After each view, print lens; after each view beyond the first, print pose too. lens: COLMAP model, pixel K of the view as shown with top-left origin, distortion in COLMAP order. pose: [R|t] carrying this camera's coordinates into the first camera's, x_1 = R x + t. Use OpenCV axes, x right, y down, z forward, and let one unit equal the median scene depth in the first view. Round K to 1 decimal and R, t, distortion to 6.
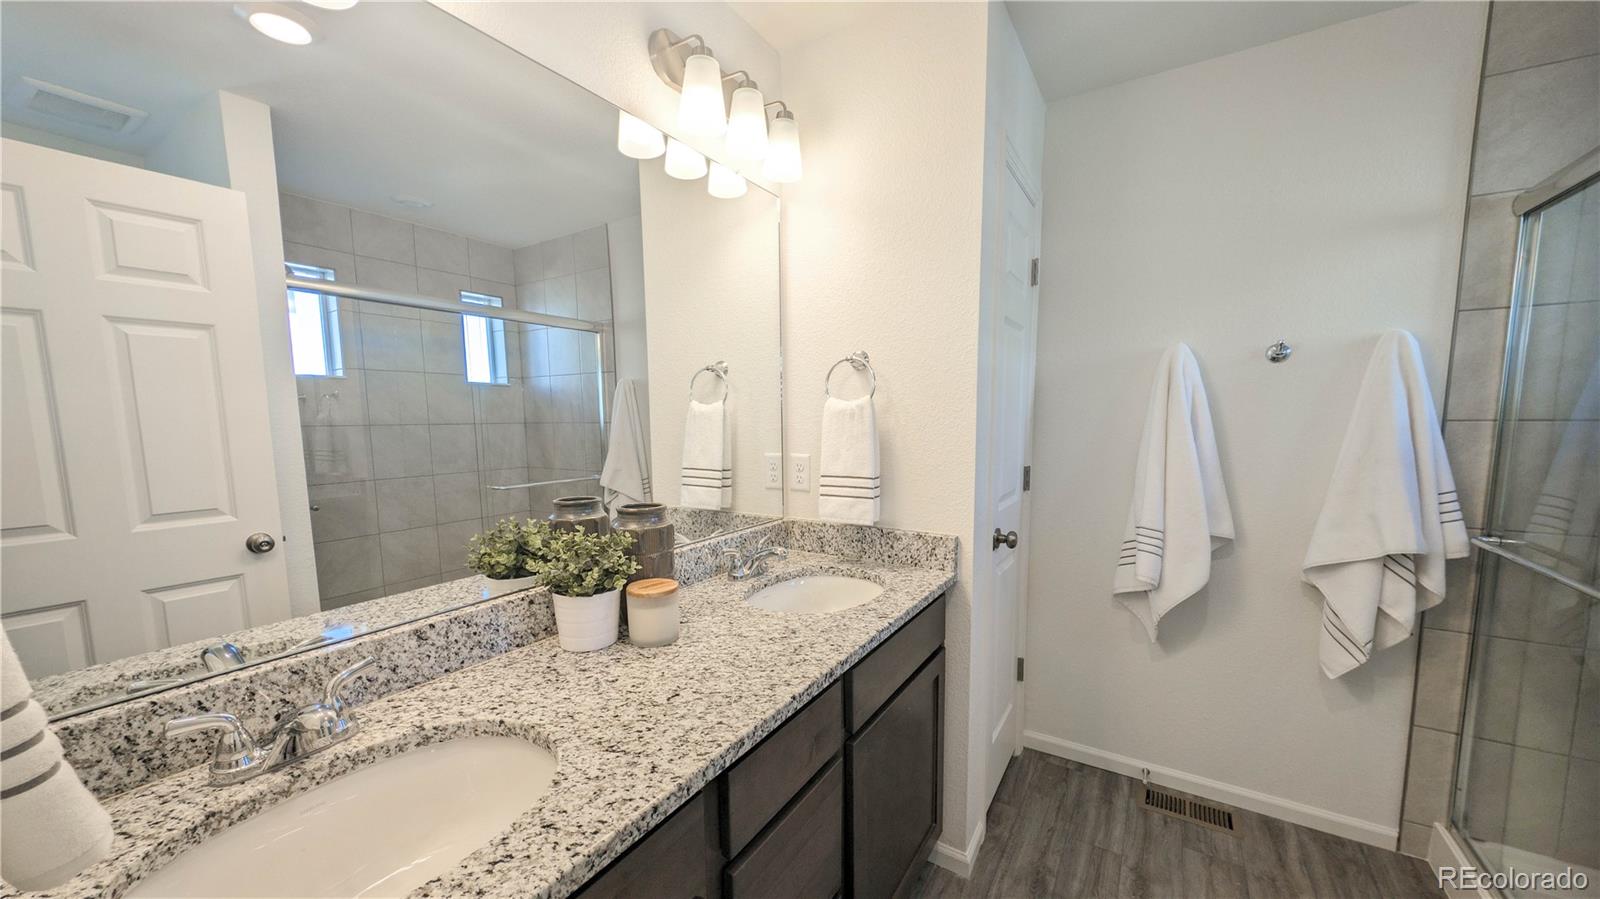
lens RADIAL K [[570.0, 0, 795.3], [0, 570.0, 474.1], [0, 0, 1]] dist [0.002273, -0.000140]
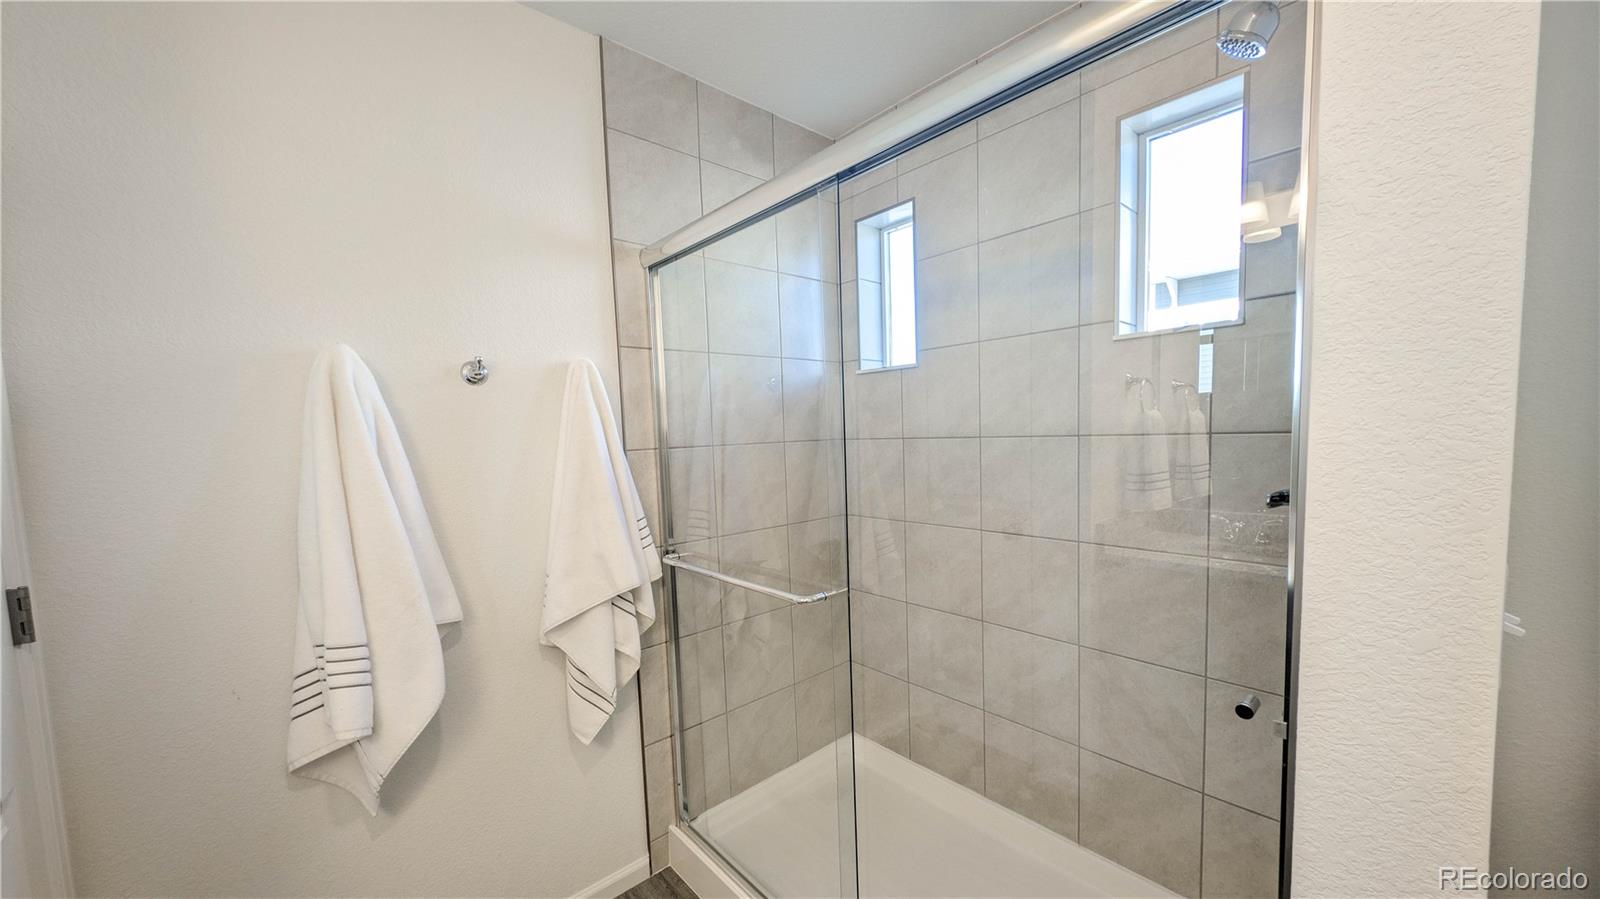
lens RADIAL K [[570.0, 0, 791.5], [0, 570.0, 475.8], [0, 0, 1]] dist [0.002273, -0.000140]
pose [[0.277074, -0.072581, 0.958103, 0.212590], [0.135387, 0.990144, 0.035856, -0.042433], [-0.951262, 0.119780, 0.284170, 0.403624]]
